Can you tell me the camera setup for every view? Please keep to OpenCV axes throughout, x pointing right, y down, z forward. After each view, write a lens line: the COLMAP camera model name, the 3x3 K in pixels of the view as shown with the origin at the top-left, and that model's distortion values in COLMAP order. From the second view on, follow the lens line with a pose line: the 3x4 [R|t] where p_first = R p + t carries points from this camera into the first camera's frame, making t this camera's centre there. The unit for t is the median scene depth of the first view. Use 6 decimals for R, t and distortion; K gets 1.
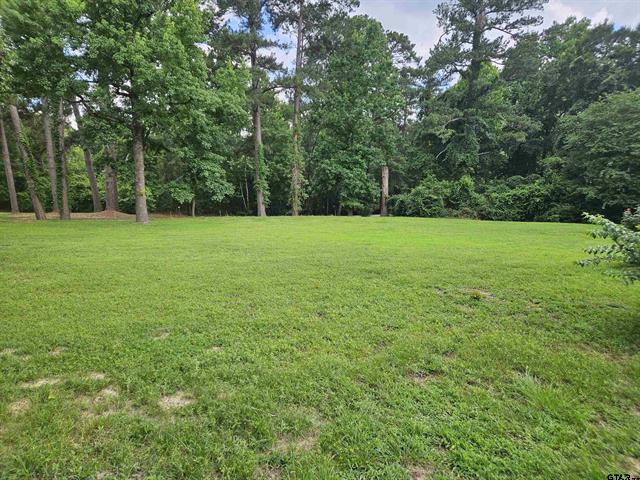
lens RADIAL K [[420.4, 0, 319.2], [0, 420.4, 246.4], [0, 0, 1]] dist [0.084759, -0.073831]
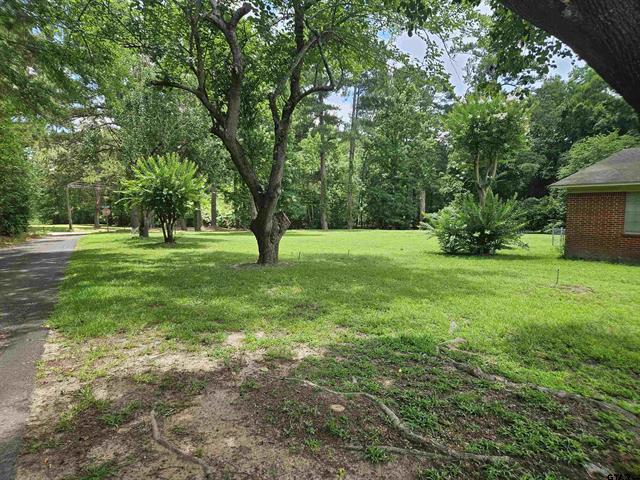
lens RADIAL K [[420.4, 0, 319.2], [0, 420.4, 246.4], [0, 0, 1]] dist [0.084759, -0.073831]
pose [[0.990644, 0.006949, -0.136295, 0.026936], [-0.012556, 0.999108, -0.040319, 0.033073], [0.135893, 0.041653, 0.989847, -0.309167]]
